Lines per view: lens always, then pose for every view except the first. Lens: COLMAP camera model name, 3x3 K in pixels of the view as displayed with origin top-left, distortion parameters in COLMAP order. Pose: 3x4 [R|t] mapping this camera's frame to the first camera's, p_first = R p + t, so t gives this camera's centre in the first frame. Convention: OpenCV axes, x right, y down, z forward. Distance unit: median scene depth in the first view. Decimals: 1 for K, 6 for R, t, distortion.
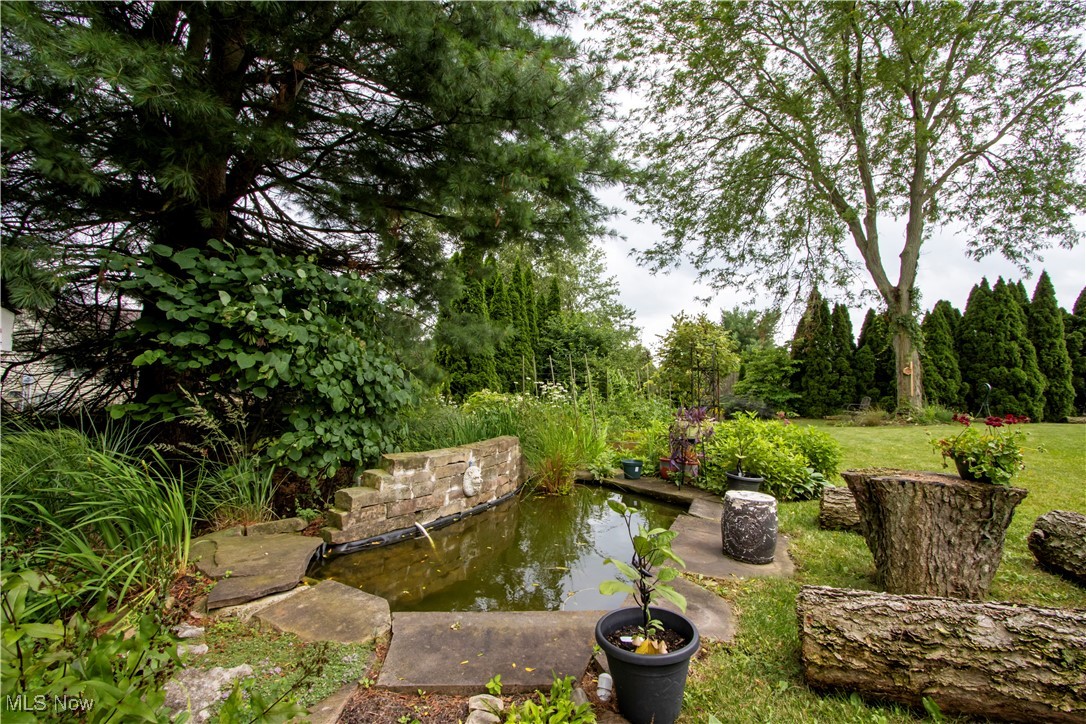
lens RADIAL K [[503.7, 0, 543.3], [0, 503.7, 359.9], [0, 0, 1]] dist [-0.020438, 0.004522]
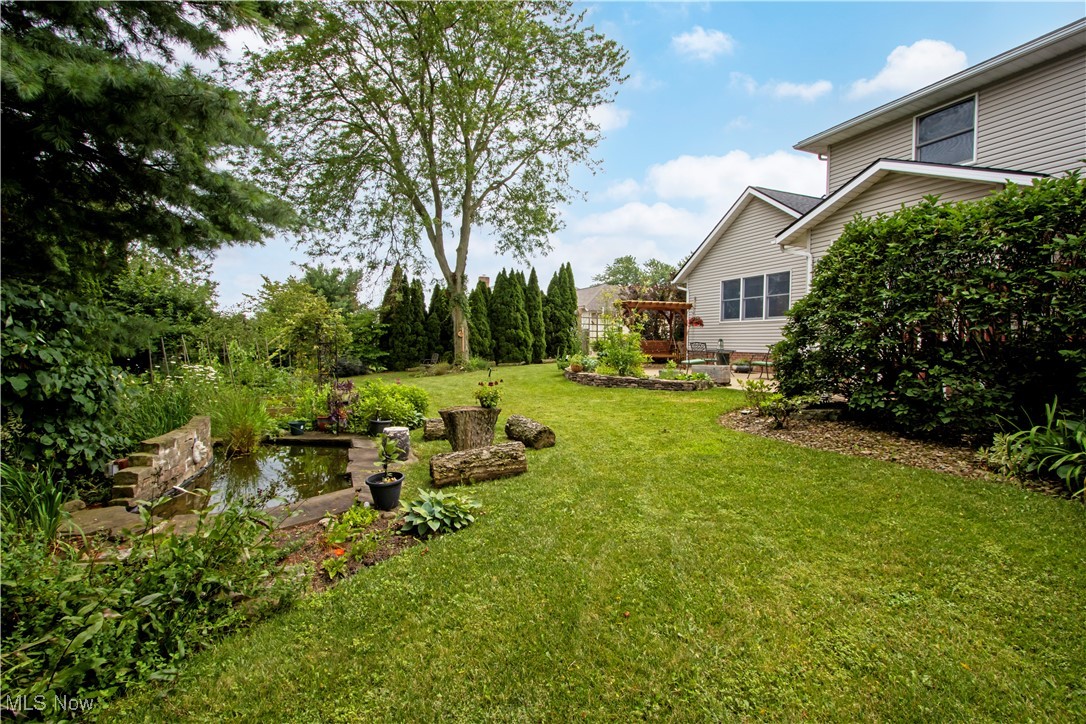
lens RADIAL K [[503.7, 0, 543.8], [0, 503.7, 362.4], [0, 0, 1]] dist [-0.020438, 0.004522]
pose [[0.699791, -0.061629, 0.711684, -0.118061], [-0.012456, 0.995067, 0.098416, -0.038697], [-0.714239, -0.077736, 0.695572, -0.157138]]
